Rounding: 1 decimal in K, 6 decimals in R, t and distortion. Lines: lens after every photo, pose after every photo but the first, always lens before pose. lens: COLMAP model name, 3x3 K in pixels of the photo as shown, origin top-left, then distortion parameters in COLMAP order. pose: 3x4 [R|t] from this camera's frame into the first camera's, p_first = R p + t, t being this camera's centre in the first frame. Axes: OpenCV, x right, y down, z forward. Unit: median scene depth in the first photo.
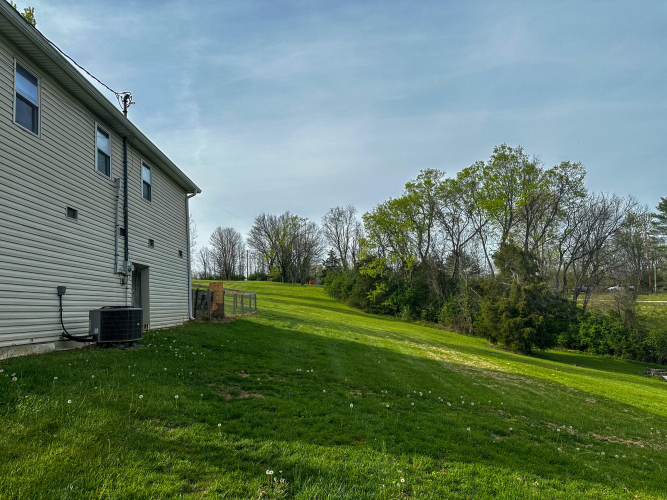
lens RADIAL K [[462.8, 0, 333.5], [0, 462.8, 250.0], [0, 0, 1]] dist [0.001624, 0.000578]
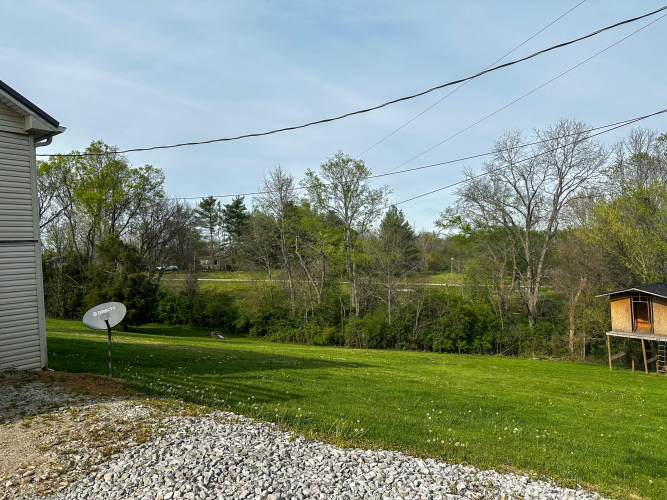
lens RADIAL K [[467.4, 0, 335.8], [0, 467.4, 258.1], [0, 0, 1]] dist [0.095982, -0.159447]
pose [[0.586189, 0.020737, 0.809909, -0.234319], [-0.084524, 0.995782, 0.035679, -0.047976], [-0.805753, -0.089371, 0.585469, -0.131430]]
